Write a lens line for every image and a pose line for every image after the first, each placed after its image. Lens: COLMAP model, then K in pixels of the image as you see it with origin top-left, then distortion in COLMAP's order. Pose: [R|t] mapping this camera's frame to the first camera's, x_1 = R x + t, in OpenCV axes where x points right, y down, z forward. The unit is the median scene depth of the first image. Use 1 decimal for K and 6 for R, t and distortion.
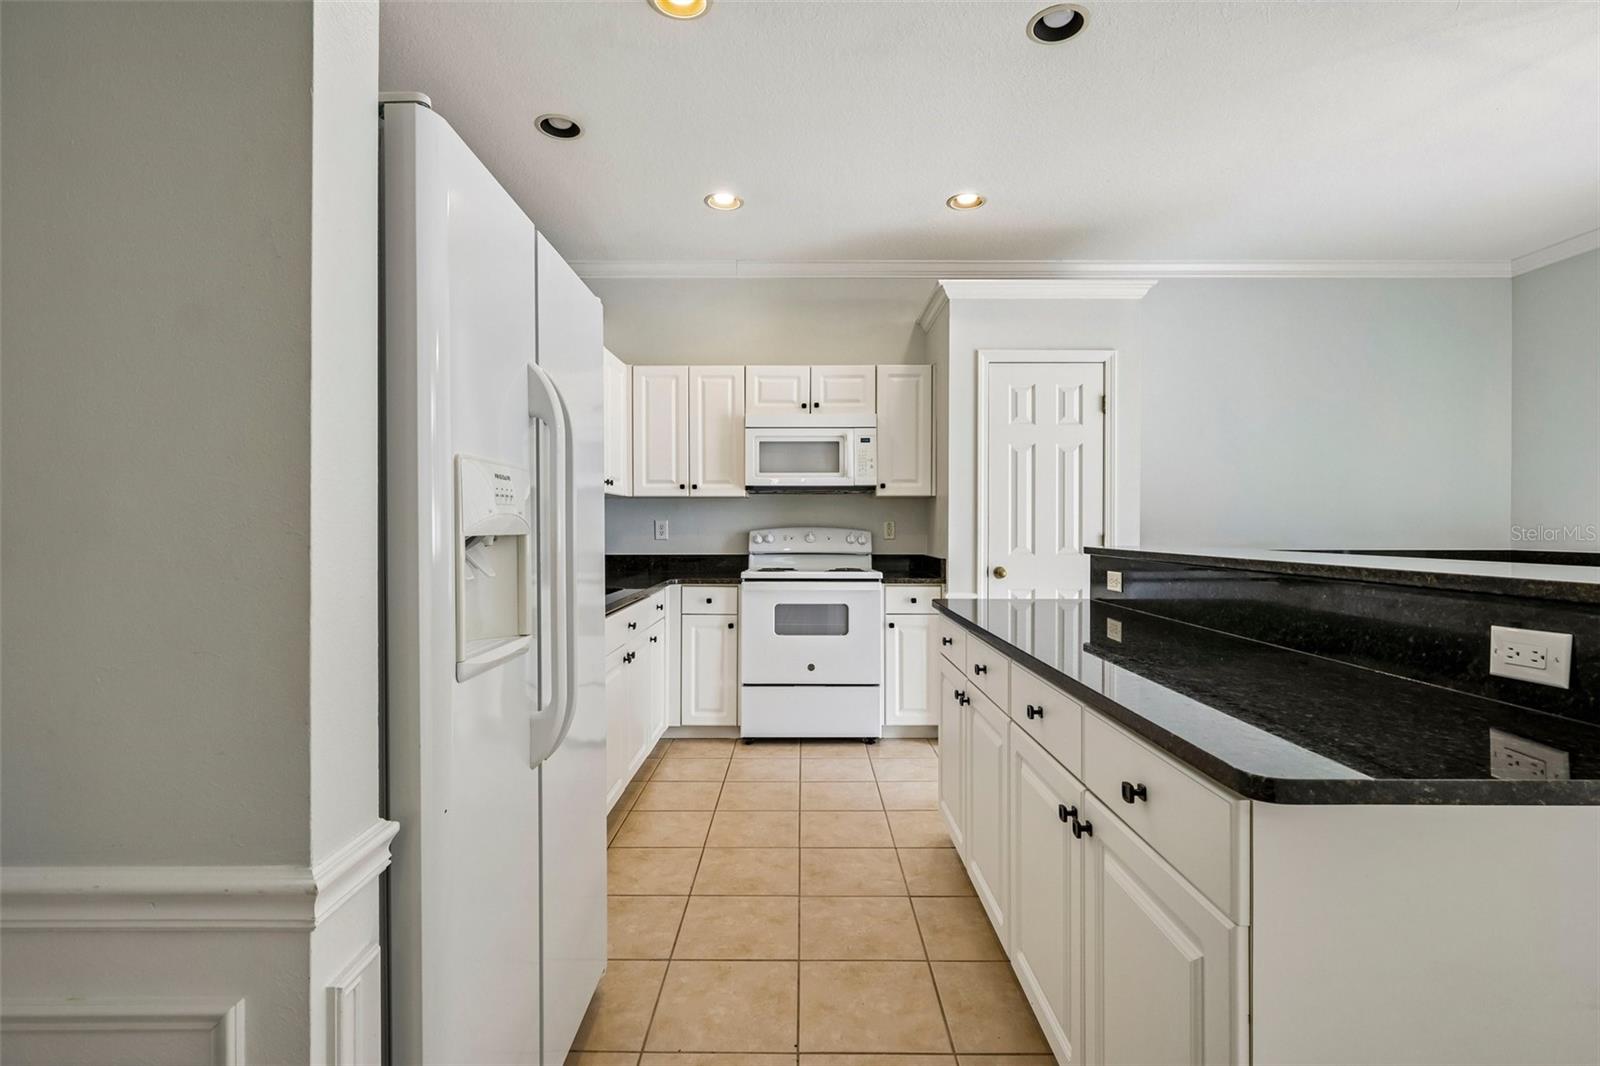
lens RADIAL K [[739.6, 0, 804.7], [0, 739.6, 531.6], [0, 0, 1]] dist [-0.000930, -0.000889]
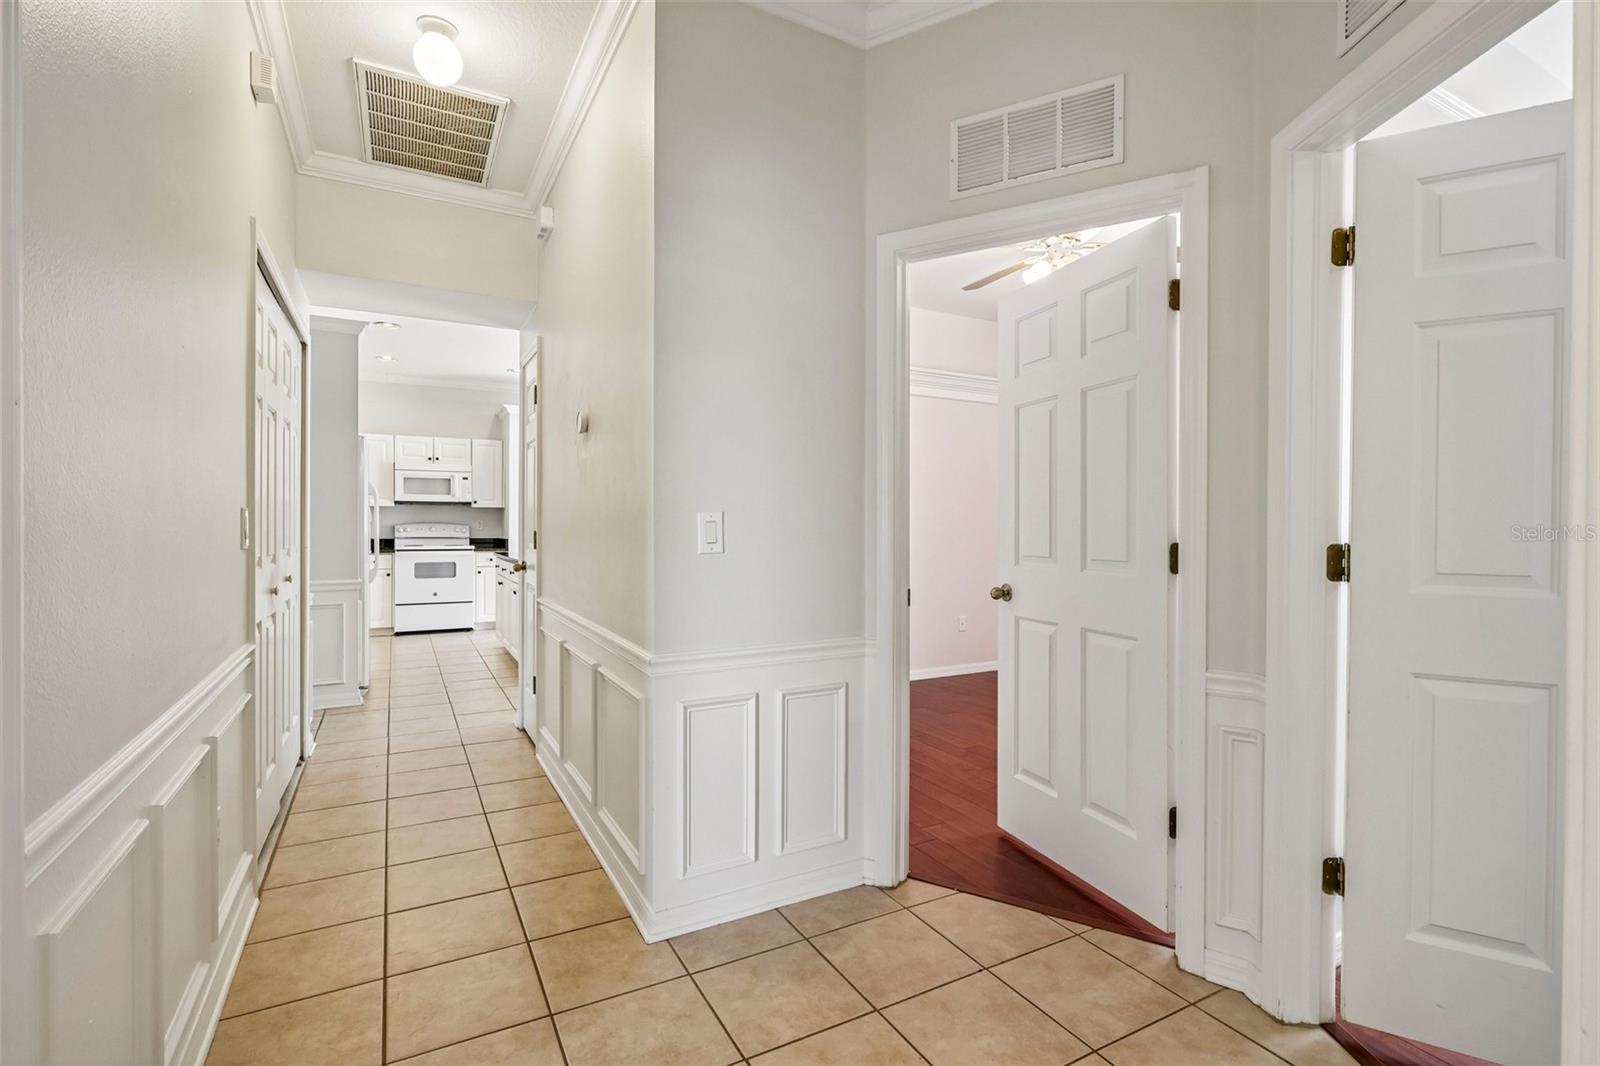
lens RADIAL K [[739.6, 0, 796.9], [0, 739.6, 530.1], [0, 0, 1]] dist [-0.000930, -0.000889]
pose [[0.876122, 0.000900, 0.482089, -0.090522], [0.001408, 0.999989, -0.004426, 0.021450], [-0.482087, 0.004557, 0.876111, -1.108928]]
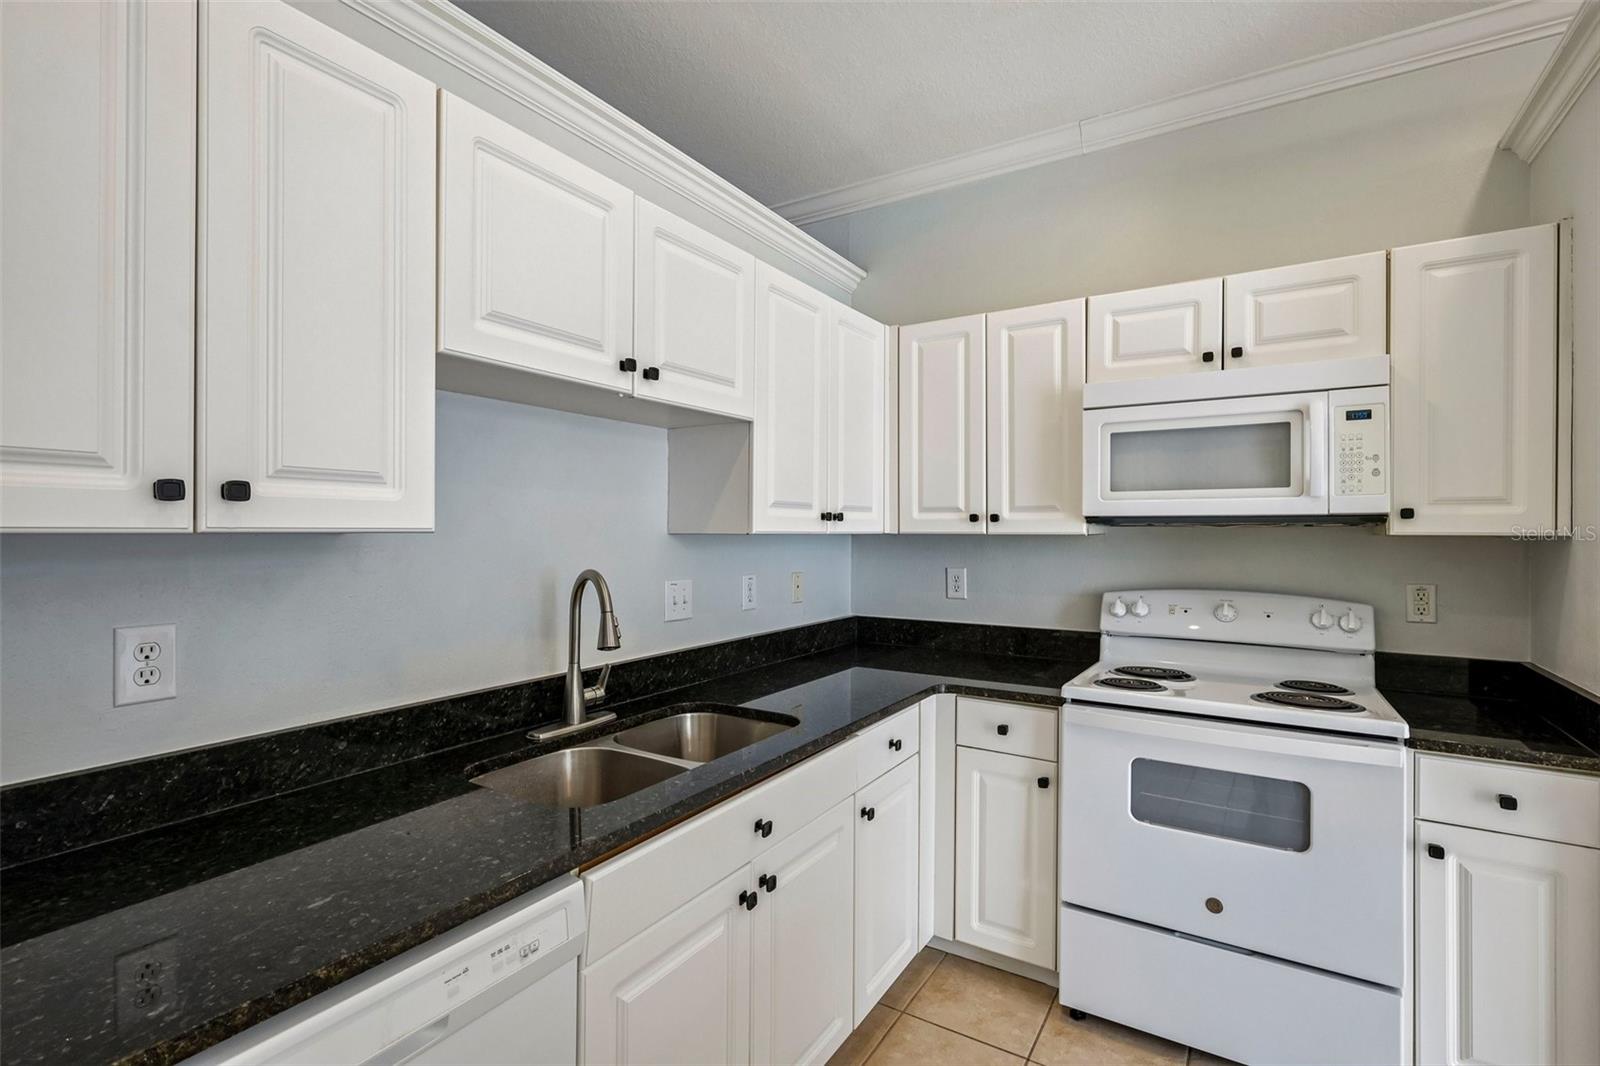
lens RADIAL K [[739.6, 0, 800.5], [0, 739.6, 530.2], [0, 0, 1]] dist [-0.000930, -0.000889]
pose [[0.845969, 0.002988, -0.533224, 0.033547], [-0.006603, 0.999966, -0.004872, -0.047459], [0.533191, 0.007642, 0.845960, 0.427726]]
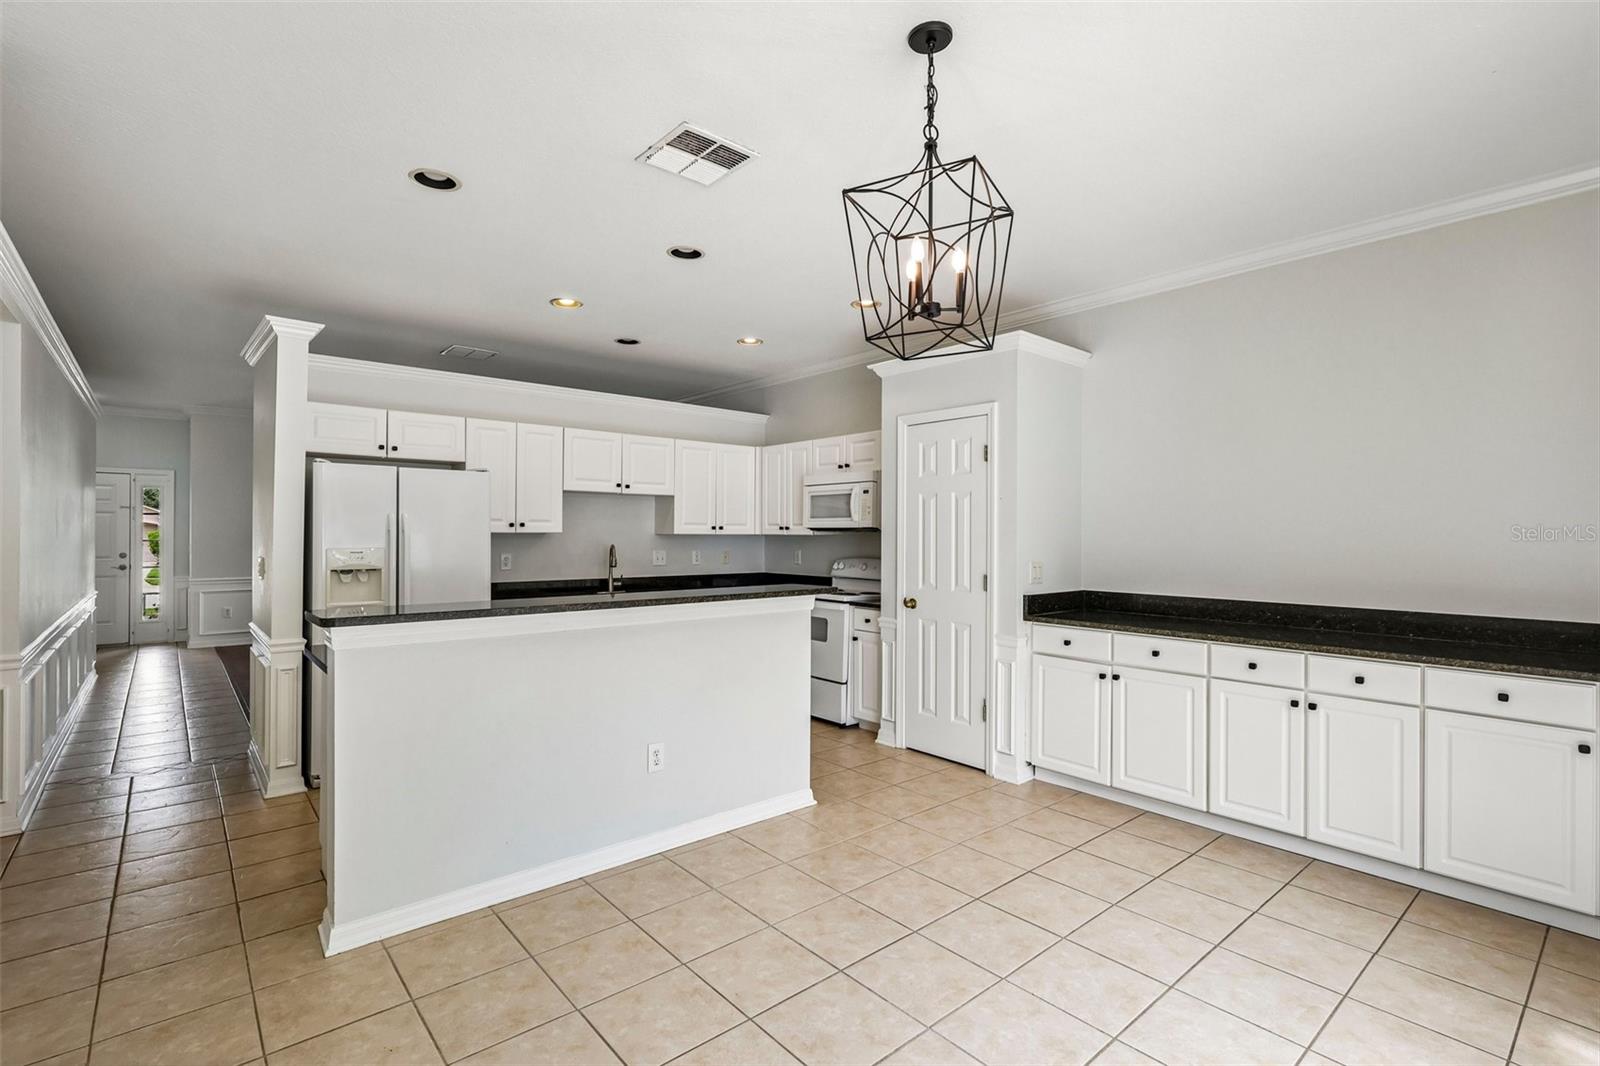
lens RADIAL K [[739.6, 0, 804.1], [0, 739.6, 534.3], [0, 0, 1]] dist [-0.000930, -0.000889]
pose [[0.652930, 0.004343, -0.757406, 0.964637], [-0.010411, 0.999941, -0.003241, -0.045178], [0.757347, 0.010001, 0.652936, 0.093391]]
